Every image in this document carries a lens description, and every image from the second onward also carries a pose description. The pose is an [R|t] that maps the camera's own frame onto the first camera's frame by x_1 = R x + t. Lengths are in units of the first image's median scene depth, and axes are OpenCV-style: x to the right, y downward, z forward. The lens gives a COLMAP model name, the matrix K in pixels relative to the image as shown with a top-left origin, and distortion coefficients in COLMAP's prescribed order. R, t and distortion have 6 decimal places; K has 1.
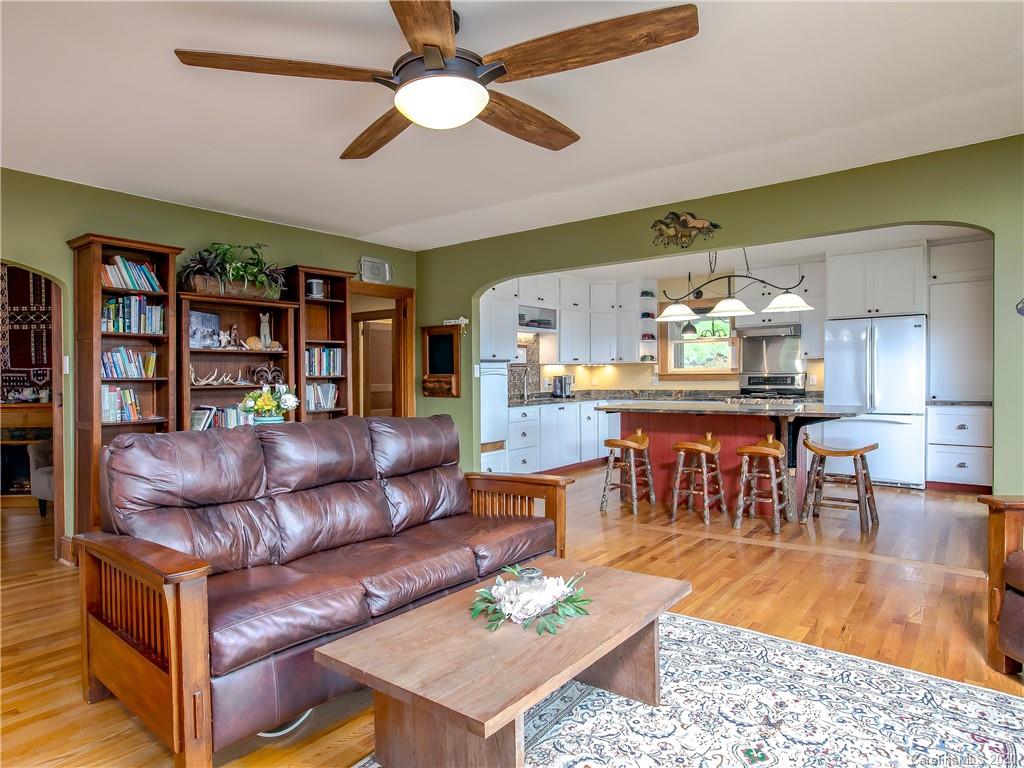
lens RADIAL K [[626.1, 0, 512.0], [0, 626.1, 384.0], [0, 0, 1]] dist [0.003350, 0.001168]
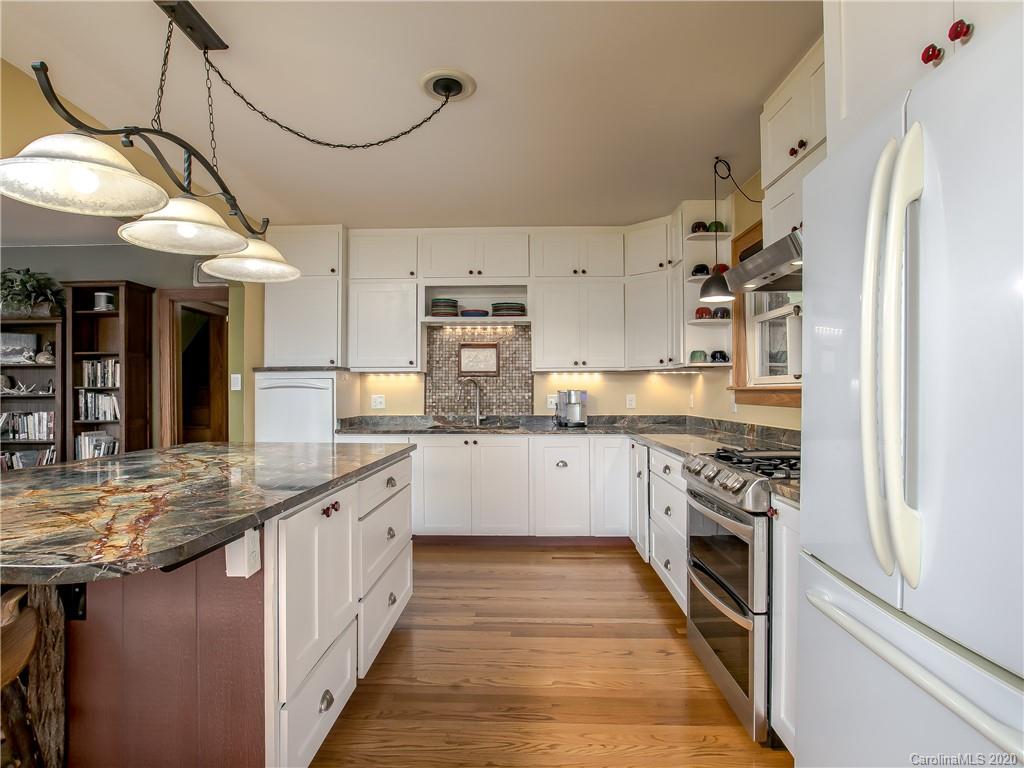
lens RADIAL K [[561.6, 0, 512.0], [0, 561.6, 384.0], [0, 0, 1]] dist [-0.001933, -0.000031]
pose [[0.587200, -0.000323, -0.809441, 0.697339], [-0.016901, 0.999777, -0.012660, -0.015986], [0.809265, 0.021114, 0.587064, 0.884590]]
